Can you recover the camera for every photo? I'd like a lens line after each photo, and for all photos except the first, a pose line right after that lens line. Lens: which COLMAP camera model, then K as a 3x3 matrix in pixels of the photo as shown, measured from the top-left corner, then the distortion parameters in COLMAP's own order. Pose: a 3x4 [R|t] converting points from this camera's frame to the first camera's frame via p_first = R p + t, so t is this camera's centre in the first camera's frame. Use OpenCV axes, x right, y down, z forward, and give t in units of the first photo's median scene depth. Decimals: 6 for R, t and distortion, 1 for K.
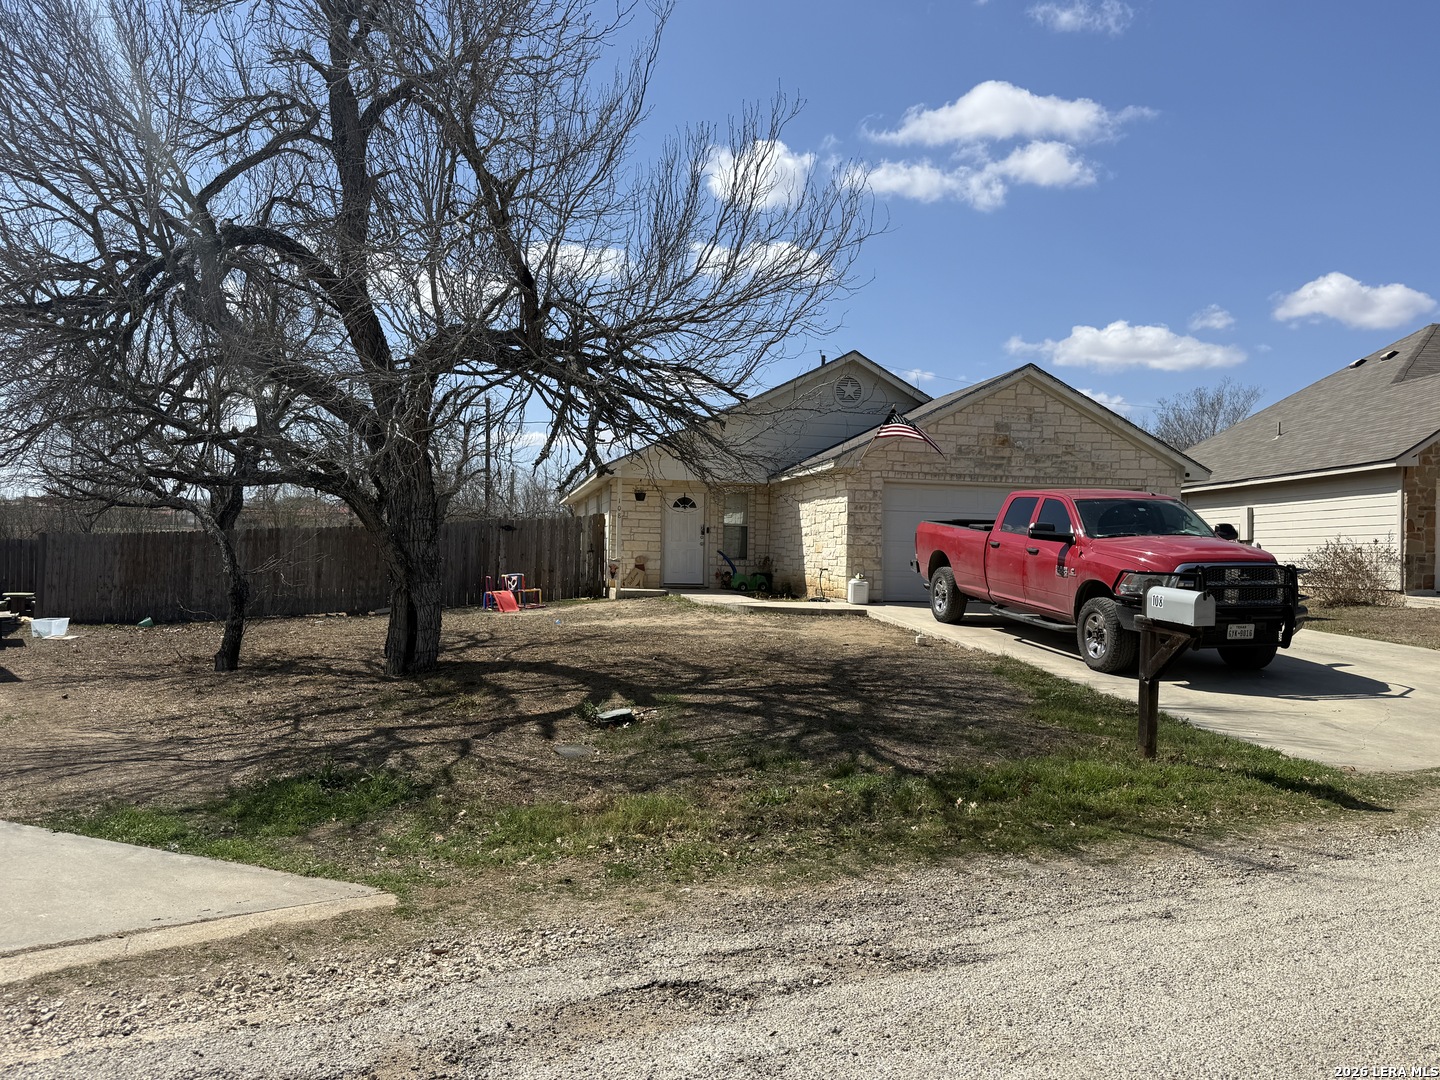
lens RADIAL K [[1125.7, 0, 719.0], [0, 1125.7, 540.7], [0, 0, 1]] dist [0.006356, -0.005106]
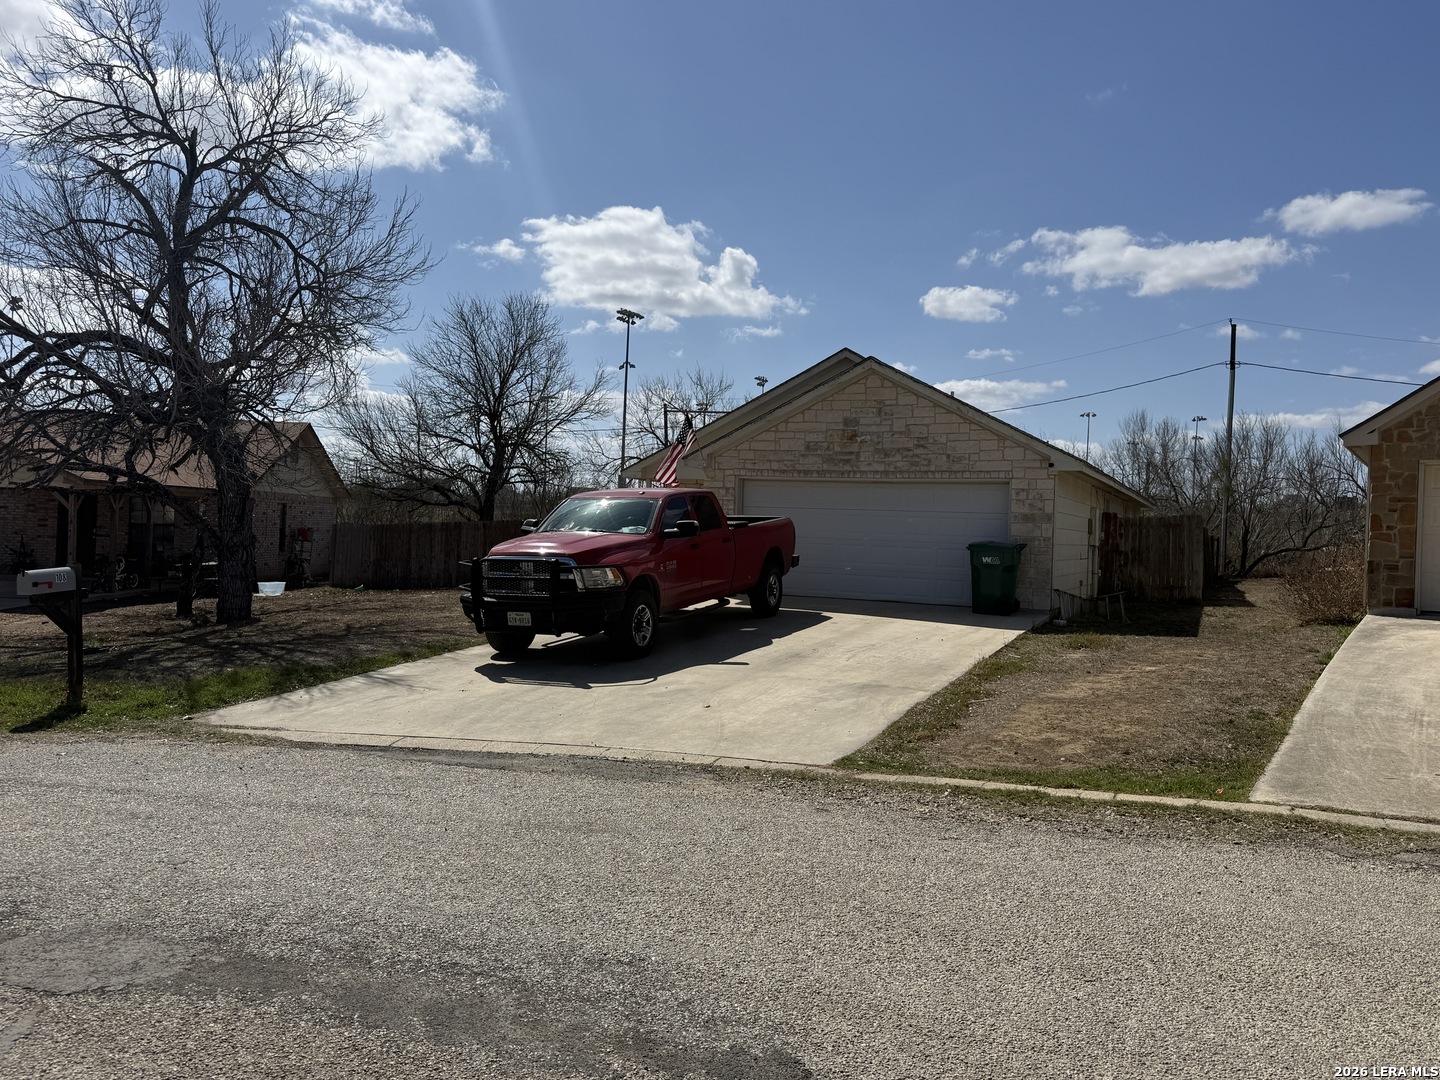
lens RADIAL K [[1125.7, 0, 718.2], [0, 1125.7, 536.2], [0, 0, 1]] dist [0.006356, -0.005106]
pose [[0.814833, 0.011129, -0.579589, 0.728772], [-0.008702, 0.999938, 0.006966, -0.006005], [0.579630, -0.000633, 0.814879, 0.121037]]
